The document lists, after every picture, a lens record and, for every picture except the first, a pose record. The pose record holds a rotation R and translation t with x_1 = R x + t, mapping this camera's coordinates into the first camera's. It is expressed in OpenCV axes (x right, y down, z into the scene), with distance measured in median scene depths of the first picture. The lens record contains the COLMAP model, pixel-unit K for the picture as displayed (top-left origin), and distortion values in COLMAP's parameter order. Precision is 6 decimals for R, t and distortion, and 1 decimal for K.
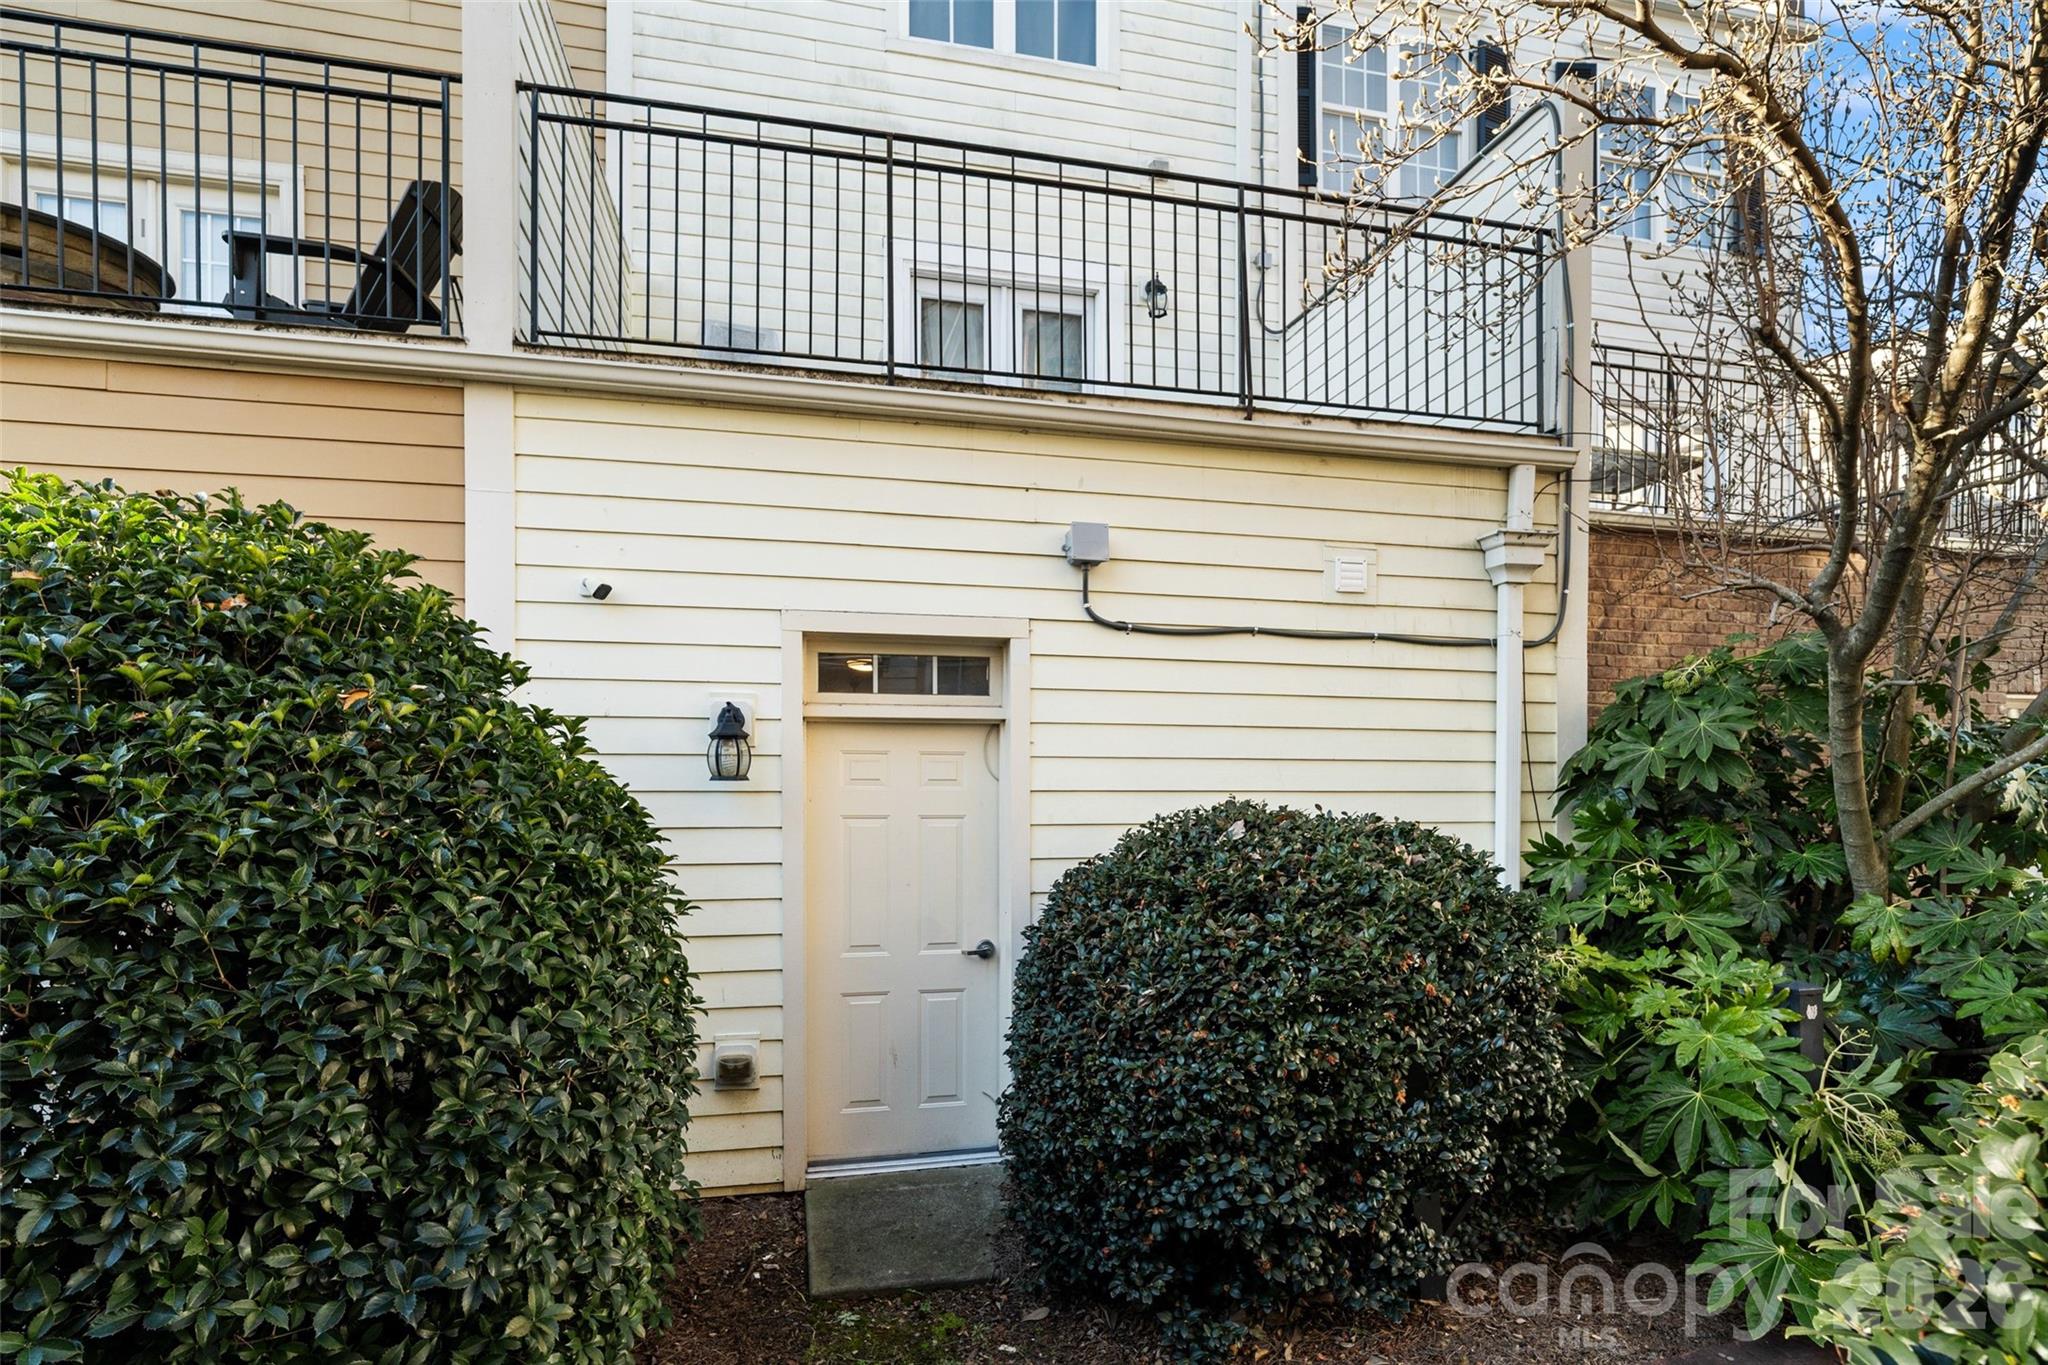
lens RADIAL K [[1001.9, 0, 1024.0], [0, 1001.9, 682.5], [0, 0, 1]] dist [-0.012197, 0.000449]
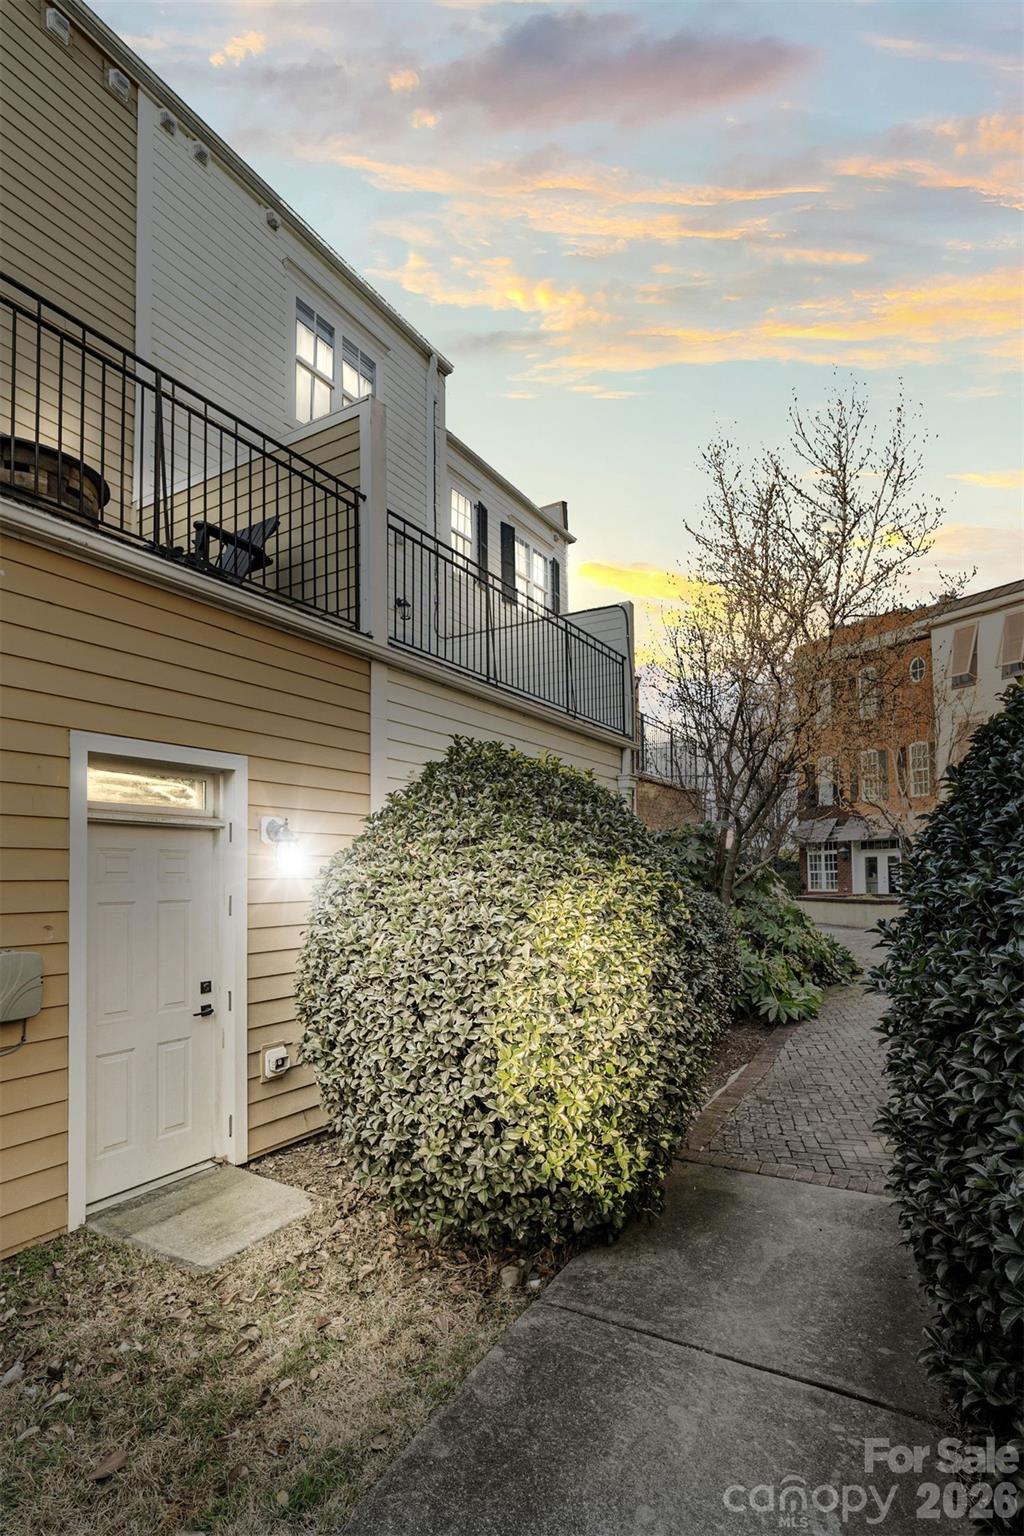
lens RADIAL K [[751.4, 0, 512.0], [0, 751.4, 768.0], [0, 0, 1]] dist [-0.012197, 0.000449]
pose [[0.712368, 0.116348, 0.692094, -0.685633], [-0.112963, 0.992313, -0.050546, -0.016708], [-0.692655, -0.042174, 0.720035, -0.154573]]
